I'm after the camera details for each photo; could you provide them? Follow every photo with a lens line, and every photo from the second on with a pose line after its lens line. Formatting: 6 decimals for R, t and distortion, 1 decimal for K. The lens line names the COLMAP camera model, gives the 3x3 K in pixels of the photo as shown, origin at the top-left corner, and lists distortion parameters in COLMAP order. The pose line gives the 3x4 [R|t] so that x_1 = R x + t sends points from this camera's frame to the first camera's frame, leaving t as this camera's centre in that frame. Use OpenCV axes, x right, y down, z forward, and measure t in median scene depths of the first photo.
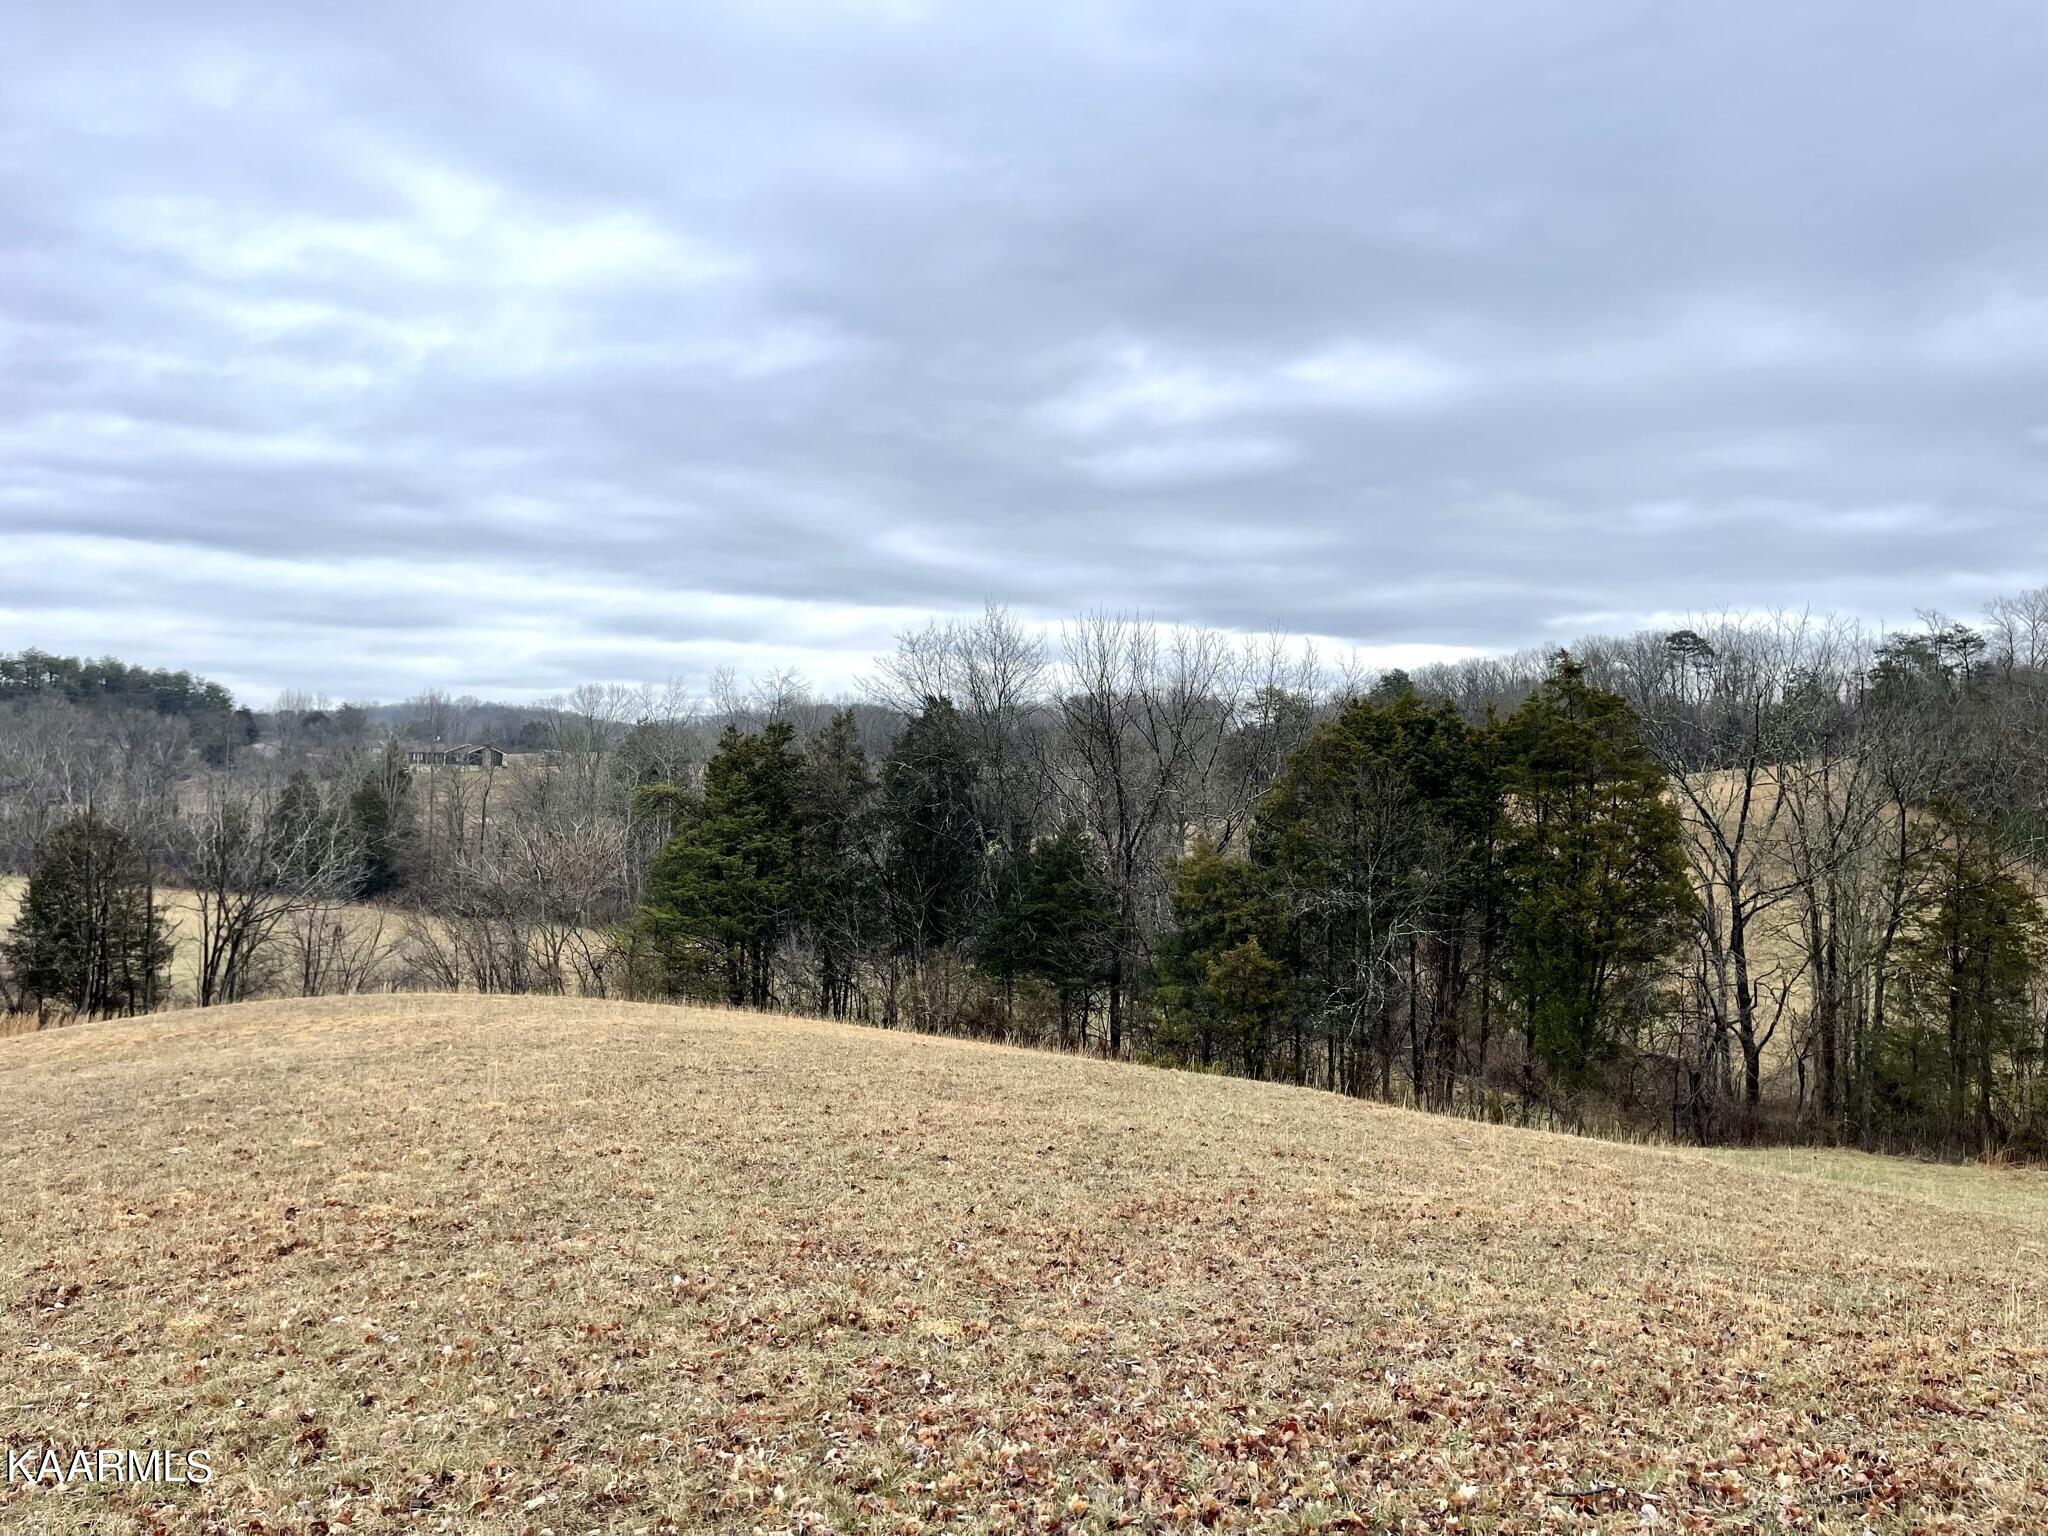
lens RADIAL K [[1527.1, 0, 1057.2], [0, 1527.1, 764.2], [0, 0, 1]] dist [0.079832, -0.099601]
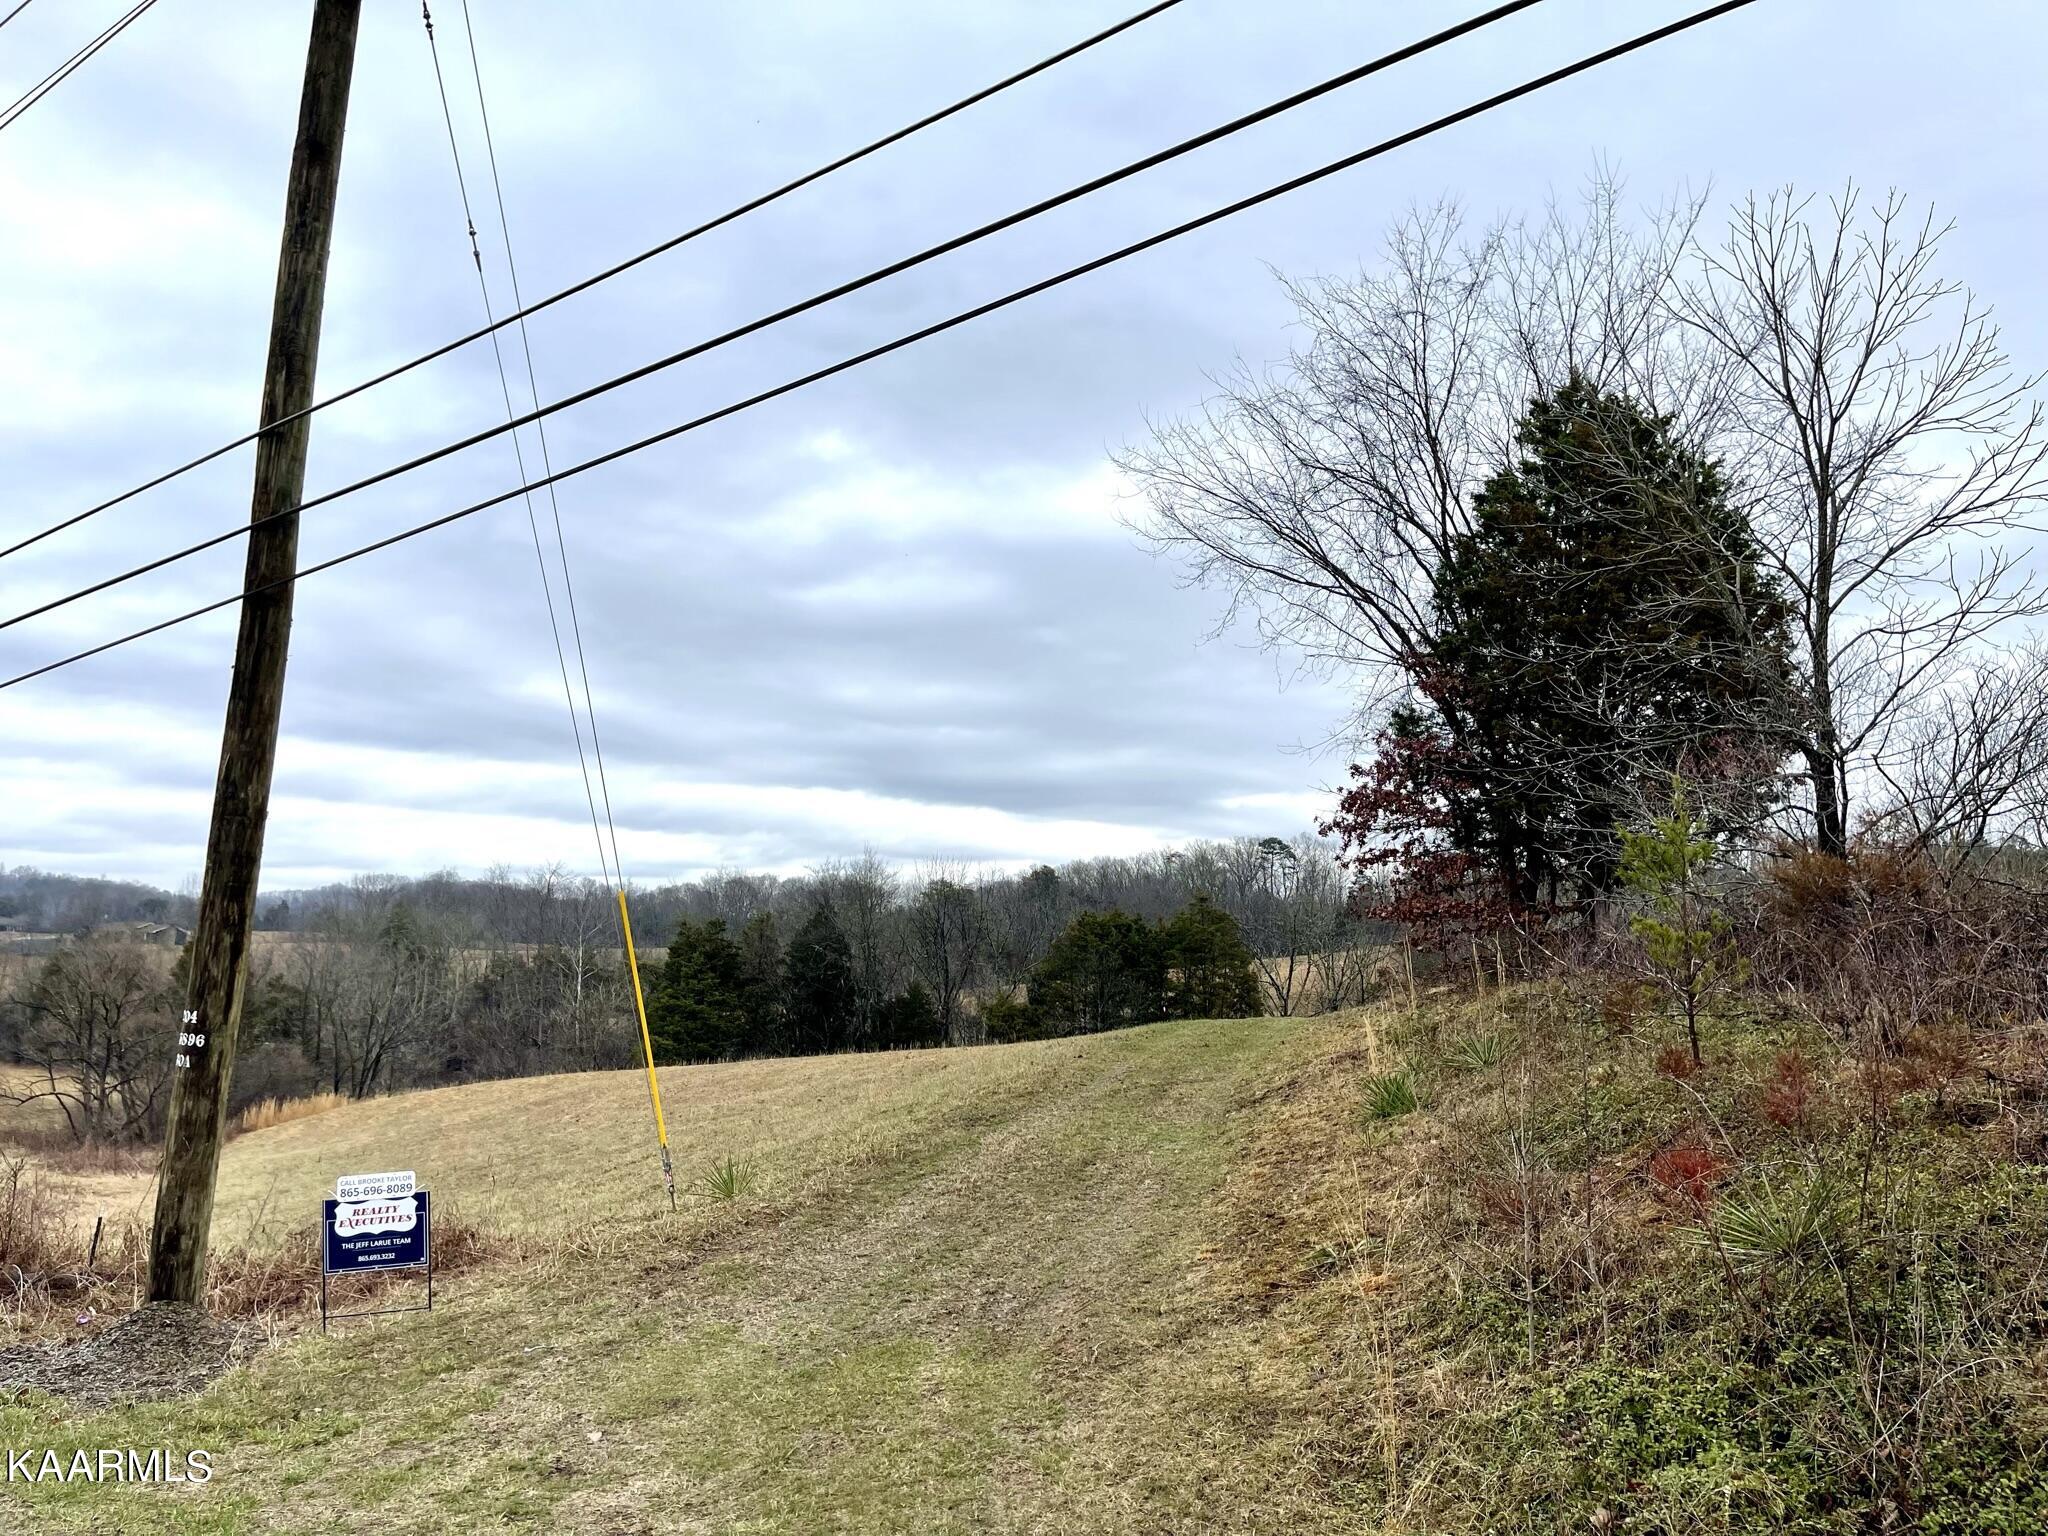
lens RADIAL K [[1527.1, 0, 1028.3], [0, 1527.1, 746.0], [0, 0, 1]] dist [0.079832, -0.099601]
pose [[0.974582, 0.036129, 0.221097, -0.269543], [-0.007330, 0.991524, -0.129714, -0.002707], [-0.223909, 0.124797, 0.966587, -0.716983]]
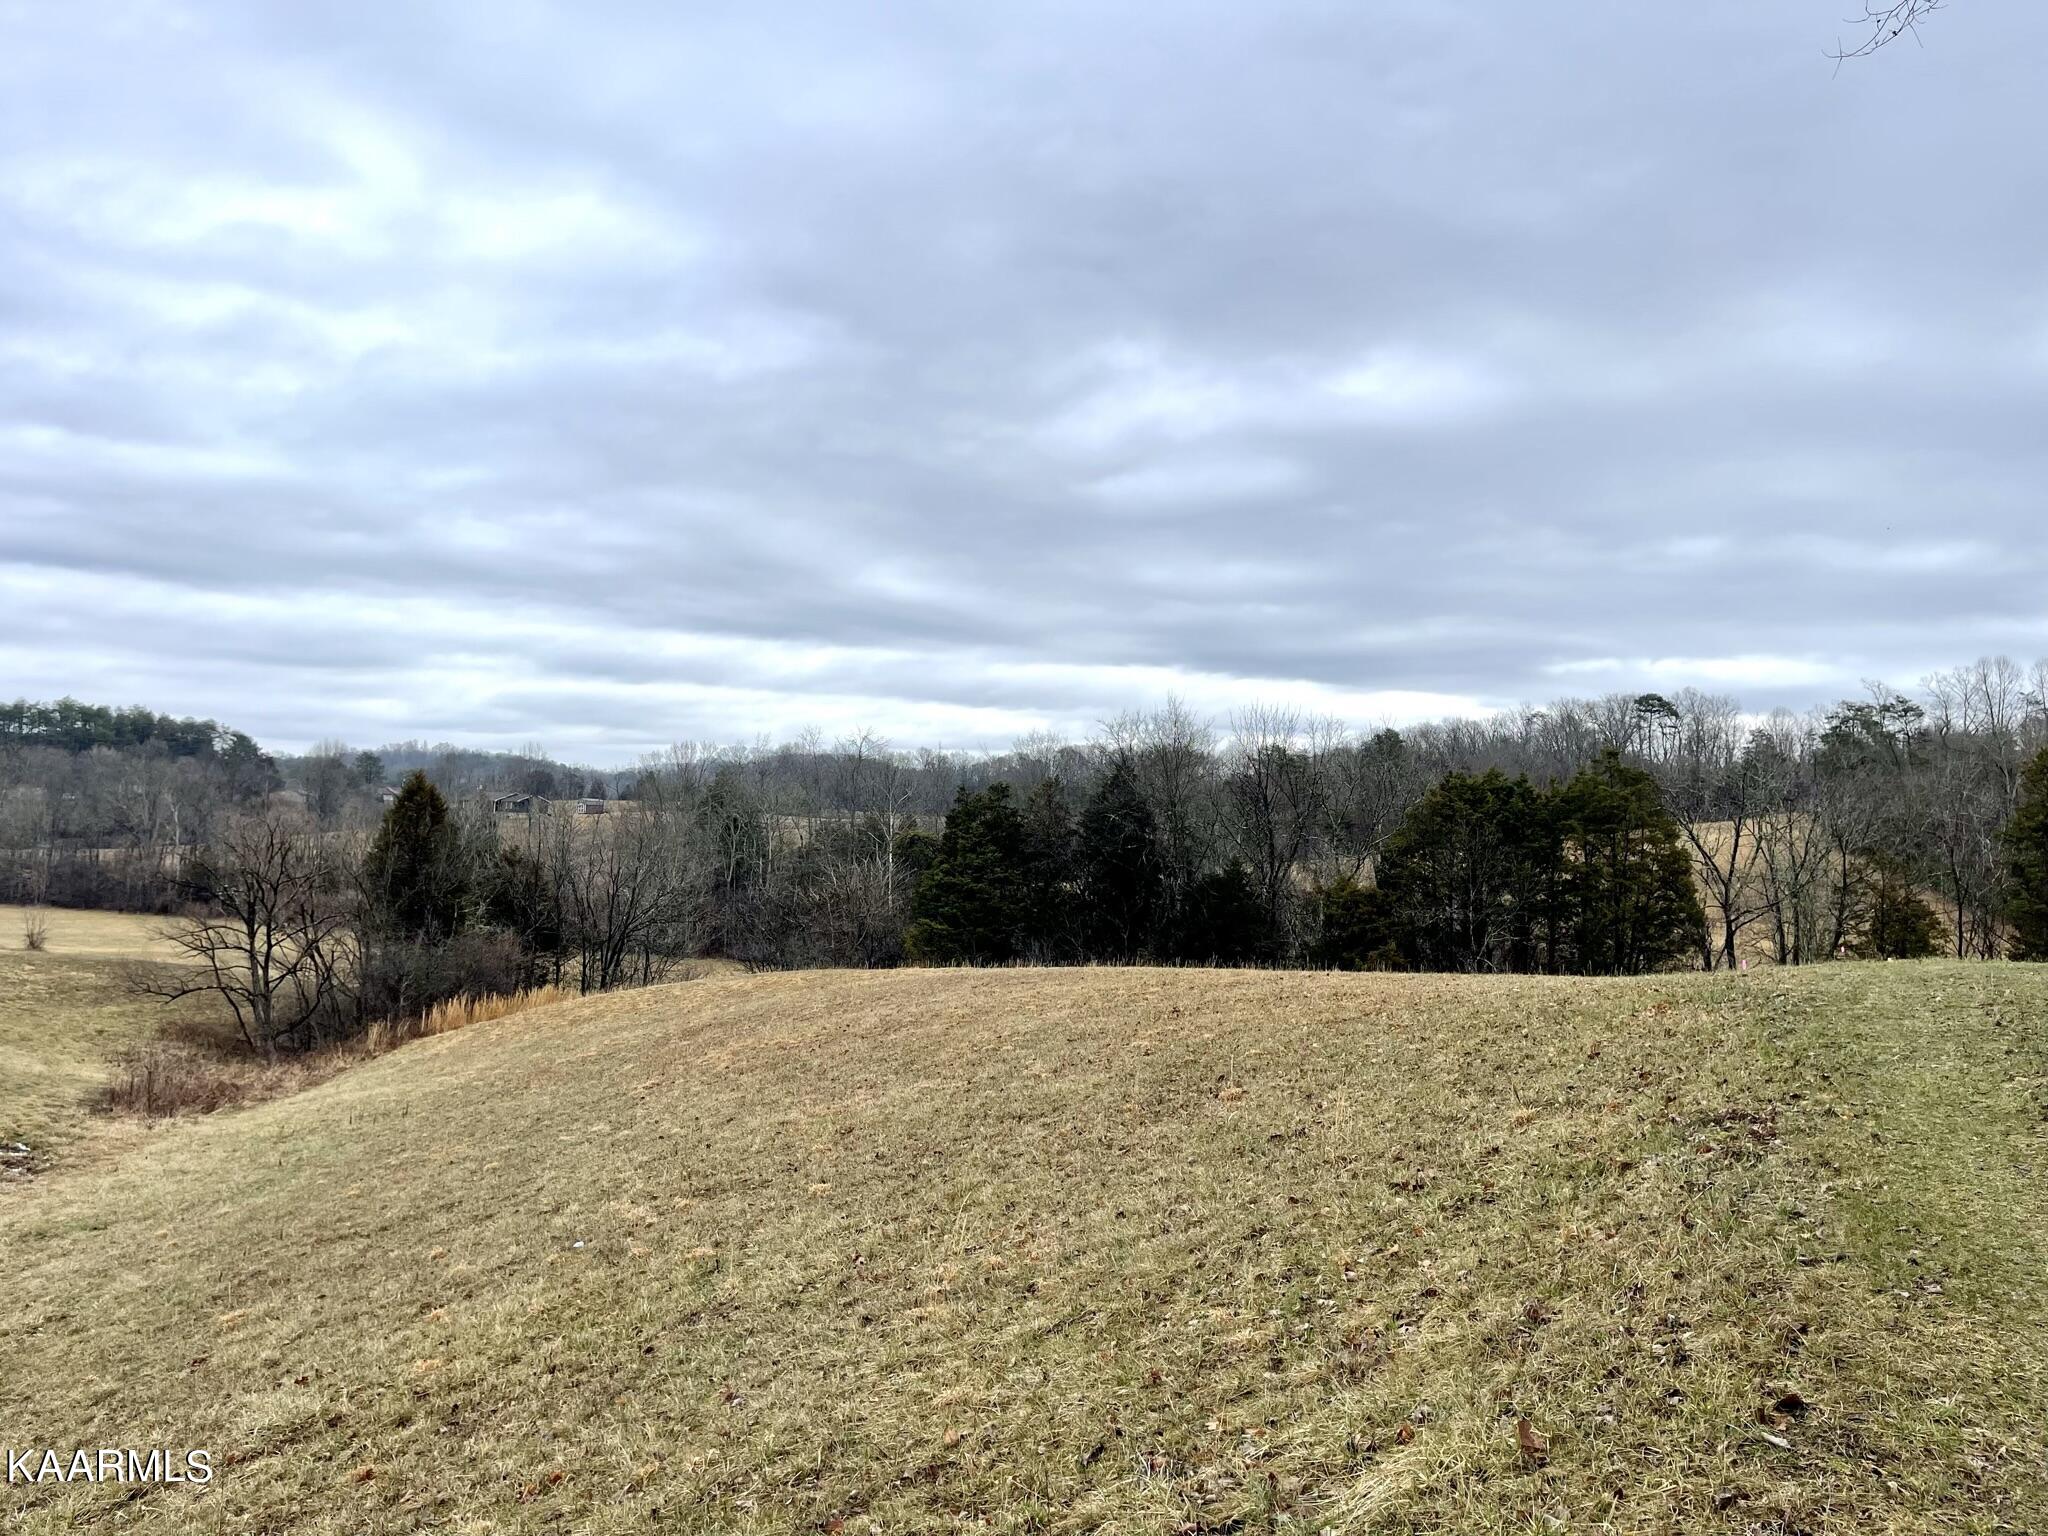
lens RADIAL K [[1527.1, 0, 1040.6], [0, 1527.1, 765.4], [0, 0, 1]] dist [0.079832, -0.099601]
pose [[0.999866, 0.006186, 0.015185, -0.199873], [-0.005707, 0.999490, -0.031409, -0.002341], [-0.015371, 0.031318, 0.999391, -0.383660]]
